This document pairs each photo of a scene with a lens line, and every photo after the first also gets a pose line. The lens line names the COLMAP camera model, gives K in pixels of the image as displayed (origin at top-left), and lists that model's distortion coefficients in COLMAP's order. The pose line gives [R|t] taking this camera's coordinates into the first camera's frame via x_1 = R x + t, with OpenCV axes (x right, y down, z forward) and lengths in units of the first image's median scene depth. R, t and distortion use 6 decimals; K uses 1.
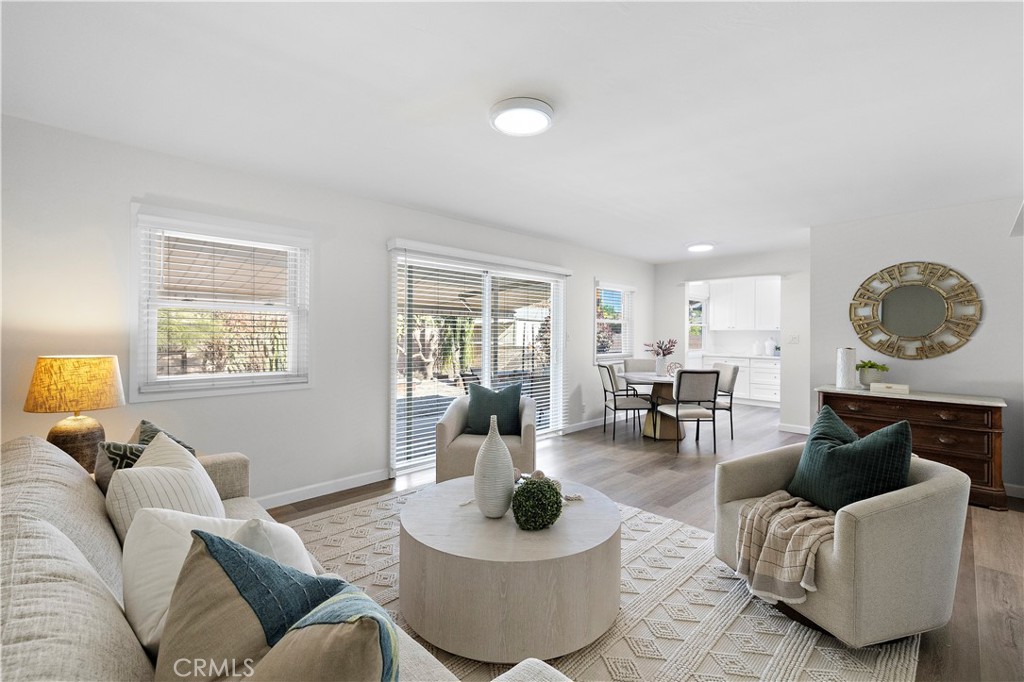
lens RADIAL K [[435.8, 0, 511.7], [0, 435.8, 333.0], [0, 0, 1]] dist [0.002340, 0.000045]
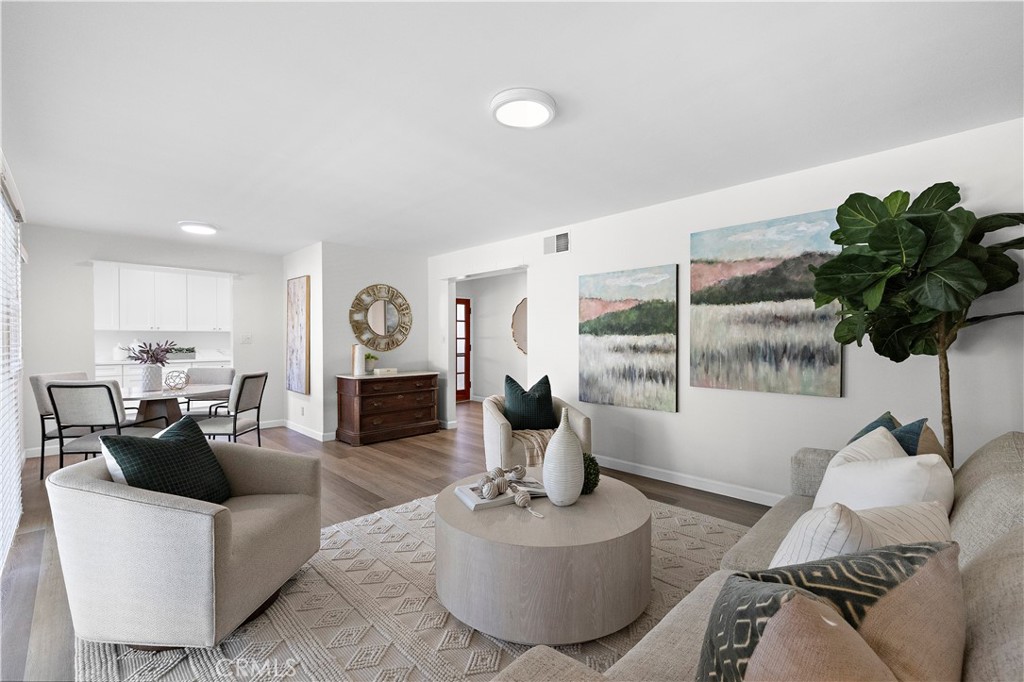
lens RADIAL K [[436.7, 0, 516.0], [0, 436.7, 345.2], [0, 0, 1]] dist [0.000001, -0.000087]
pose [[-0.018852, -0.020576, 0.999611, -0.516232], [0.000675, 0.999788, 0.020592, 0.010035], [-0.999822, 0.001063, -0.018834, 0.539882]]
